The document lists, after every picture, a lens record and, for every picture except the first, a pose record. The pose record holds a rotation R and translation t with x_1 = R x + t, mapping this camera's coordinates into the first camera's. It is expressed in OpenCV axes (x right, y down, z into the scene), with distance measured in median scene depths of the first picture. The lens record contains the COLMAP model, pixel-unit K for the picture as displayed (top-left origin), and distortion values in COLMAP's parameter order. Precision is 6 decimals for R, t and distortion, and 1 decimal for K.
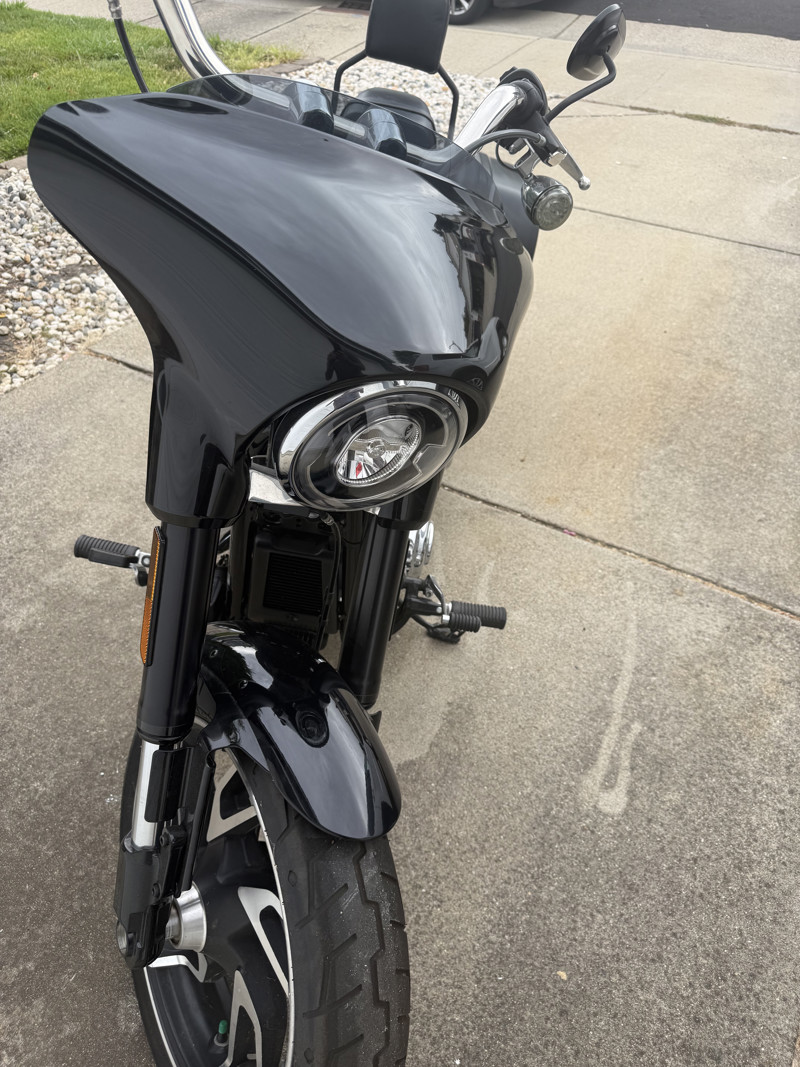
lens RADIAL K [[747.9, 0, 400.0], [0, 747.9, 533.5], [0, 0, 1]] dist [-0.011000, -0.008483]
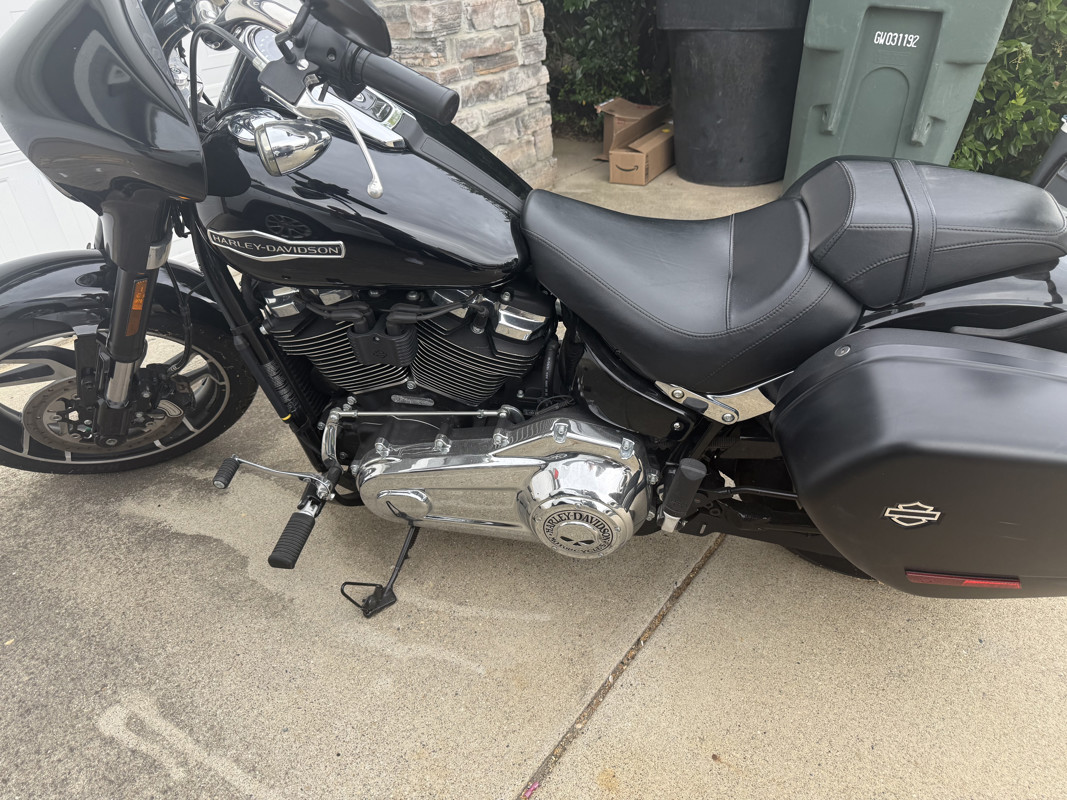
lens RADIAL K [[747.9, 0, 533.5], [0, 747.9, 400.0], [0, 0, 1]] dist [-0.011000, -0.008483]
pose [[-0.090385, 0.546969, -0.832260, 0.869351], [-0.704356, 0.555686, 0.441696, -0.701302], [0.704069, 0.626130, 0.335035, 0.896605]]
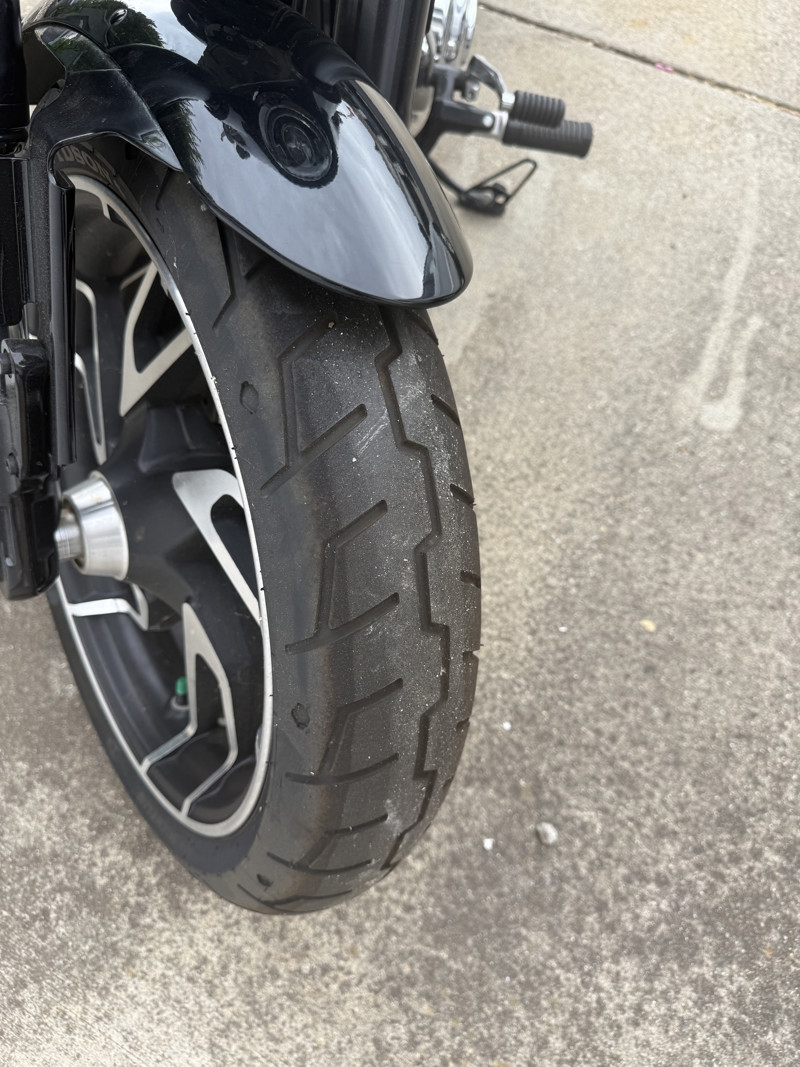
lens RADIAL K [[748.5, 0, 400.0], [0, 748.5, 533.5], [0, 0, 1]] dist [0.045258, -0.107304]
pose [[0.999952, -0.003358, 0.009163, -0.032405], [-0.000142, 0.933860, 0.357640, 0.229137], [-0.009758, -0.357624, 0.933815, 0.320024]]
